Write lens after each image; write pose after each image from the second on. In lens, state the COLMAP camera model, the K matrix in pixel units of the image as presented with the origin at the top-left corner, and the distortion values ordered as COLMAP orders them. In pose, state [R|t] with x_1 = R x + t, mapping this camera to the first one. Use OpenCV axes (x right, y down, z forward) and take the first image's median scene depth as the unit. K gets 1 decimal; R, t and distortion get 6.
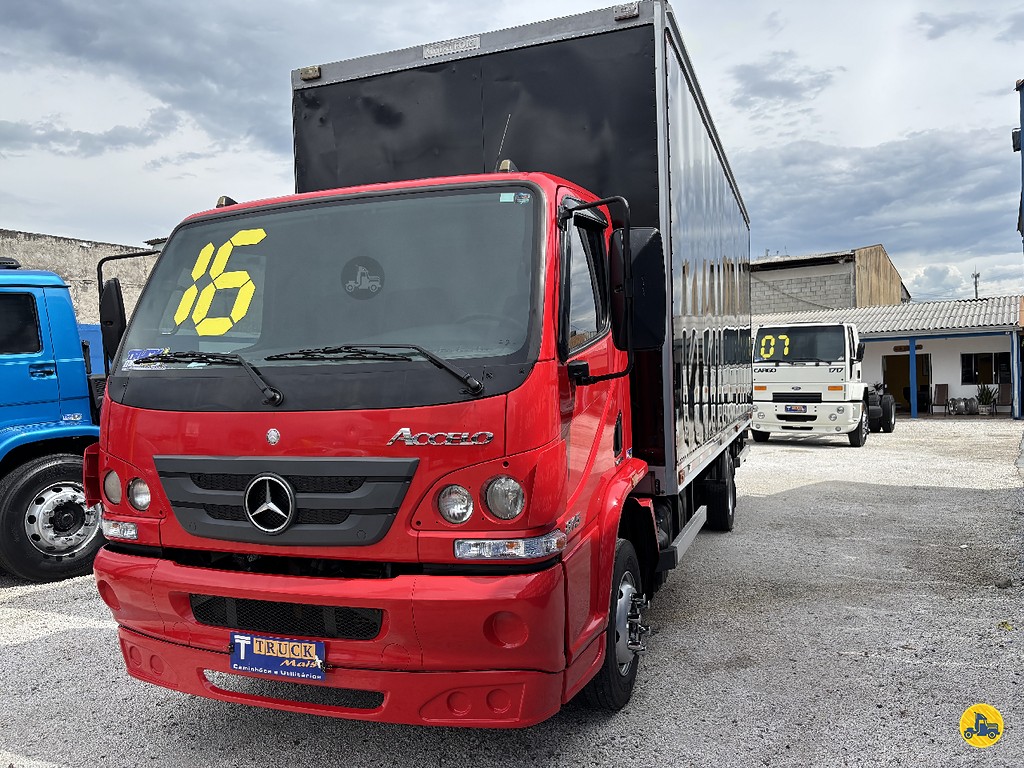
lens RADIAL K [[781.5, 0, 520.0], [0, 781.5, 384.5], [0, 0, 1]] dist [0.058420, -0.077463]
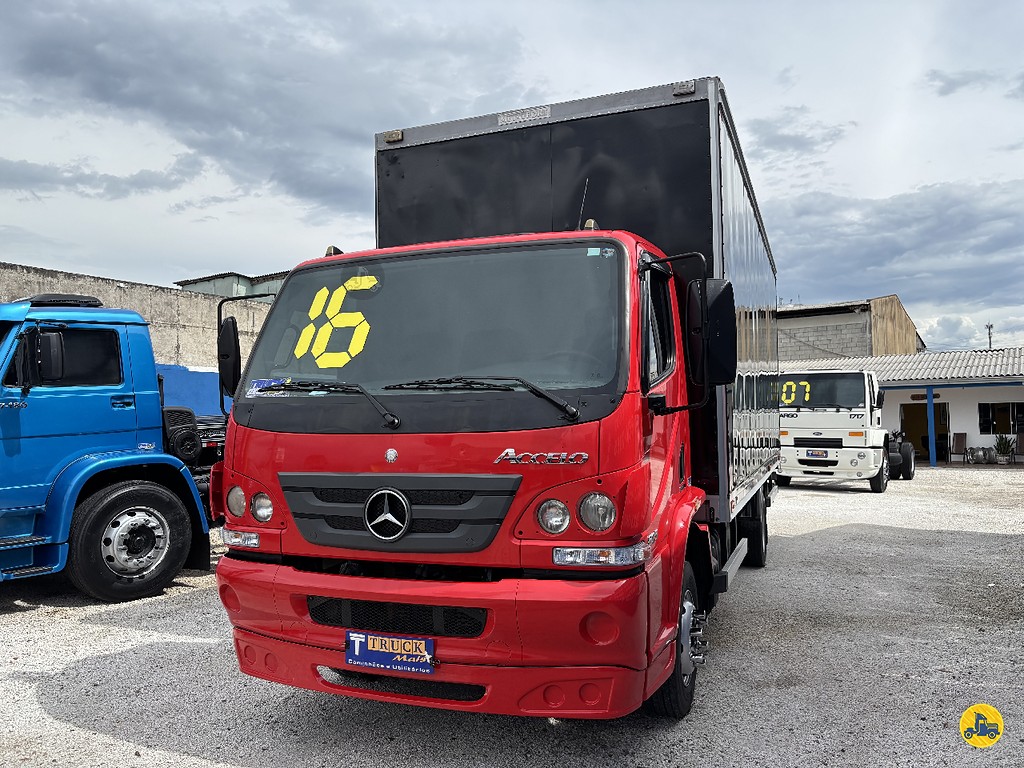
lens RADIAL K [[778.6, 0, 523.8], [0, 778.6, 382.0], [0, 0, 1]] dist [0.069411, -0.092887]
pose [[0.999818, 0.014760, -0.012082, -0.075608], [-0.015446, 0.998150, -0.058812, 0.015875], [0.011192, 0.058988, 0.998196, -0.097505]]
